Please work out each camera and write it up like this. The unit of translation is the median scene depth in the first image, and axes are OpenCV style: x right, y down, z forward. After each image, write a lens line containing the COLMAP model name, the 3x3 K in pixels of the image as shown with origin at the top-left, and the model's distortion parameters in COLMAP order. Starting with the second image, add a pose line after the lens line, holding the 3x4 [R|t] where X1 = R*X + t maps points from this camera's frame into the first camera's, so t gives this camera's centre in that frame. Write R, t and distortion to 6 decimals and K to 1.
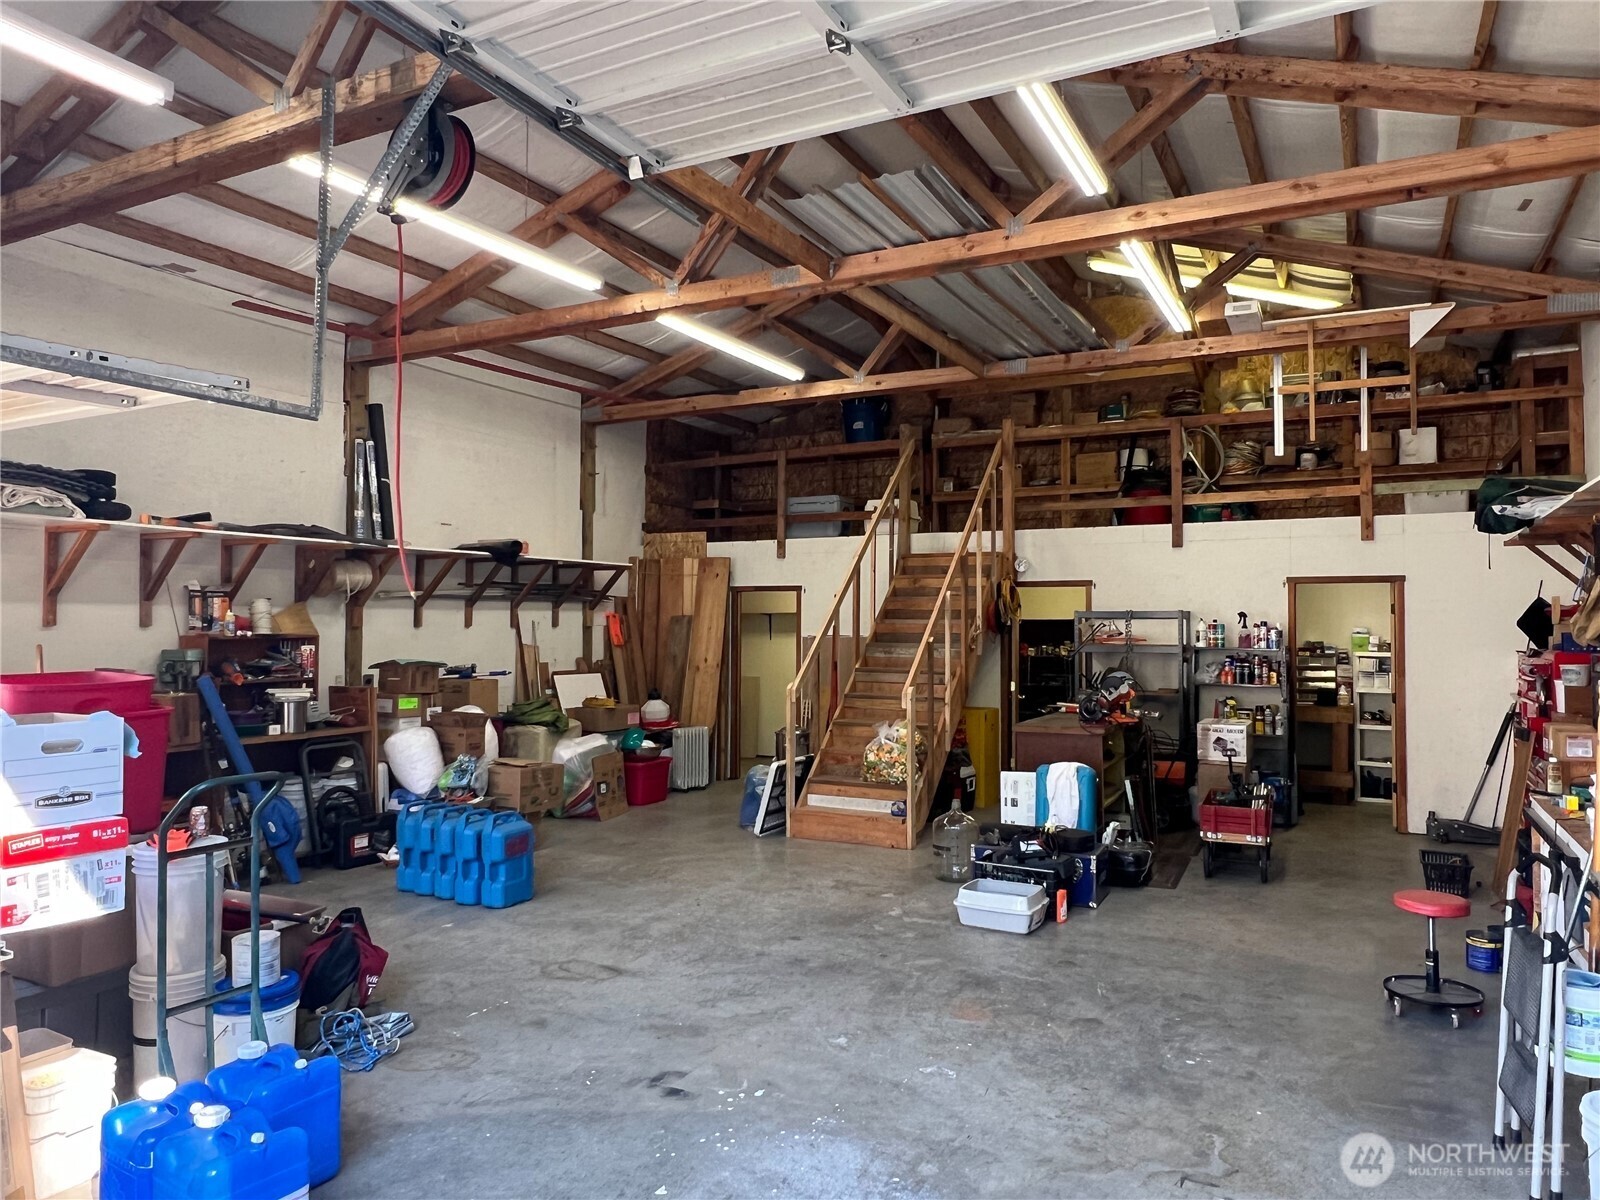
lens RADIAL K [[1078.9, 0, 800.9], [0, 1078.9, 602.6], [0, 0, 1]] dist [-0.011906, 0.001044]
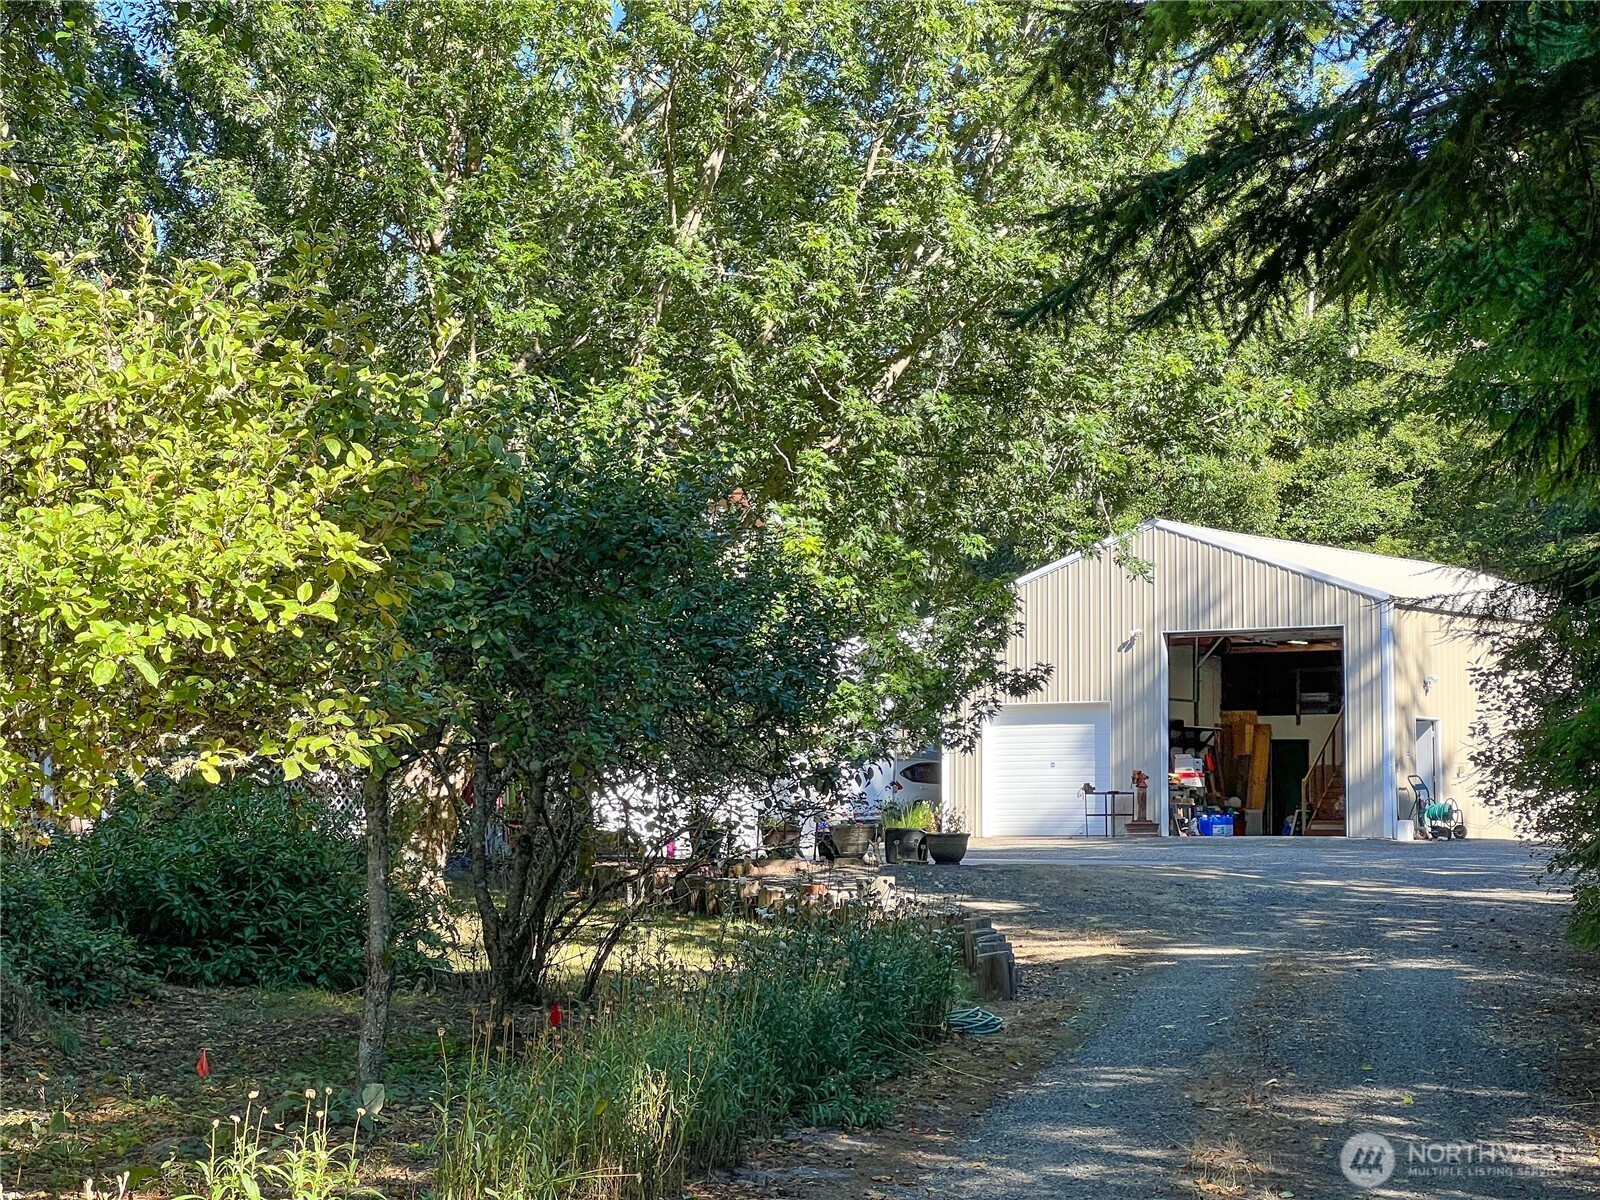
lens RADIAL K [[3572.0, 0, 799.0], [0, 3572.0, 598.0], [0, 0, 1]] dist [0.016595, 0.000000]
pose [[0.988597, -0.005037, -0.150498, 0.061454], [-0.003665, 0.998339, -0.057490, 0.102649], [0.150538, 0.057386, 0.986937, -5.455228]]
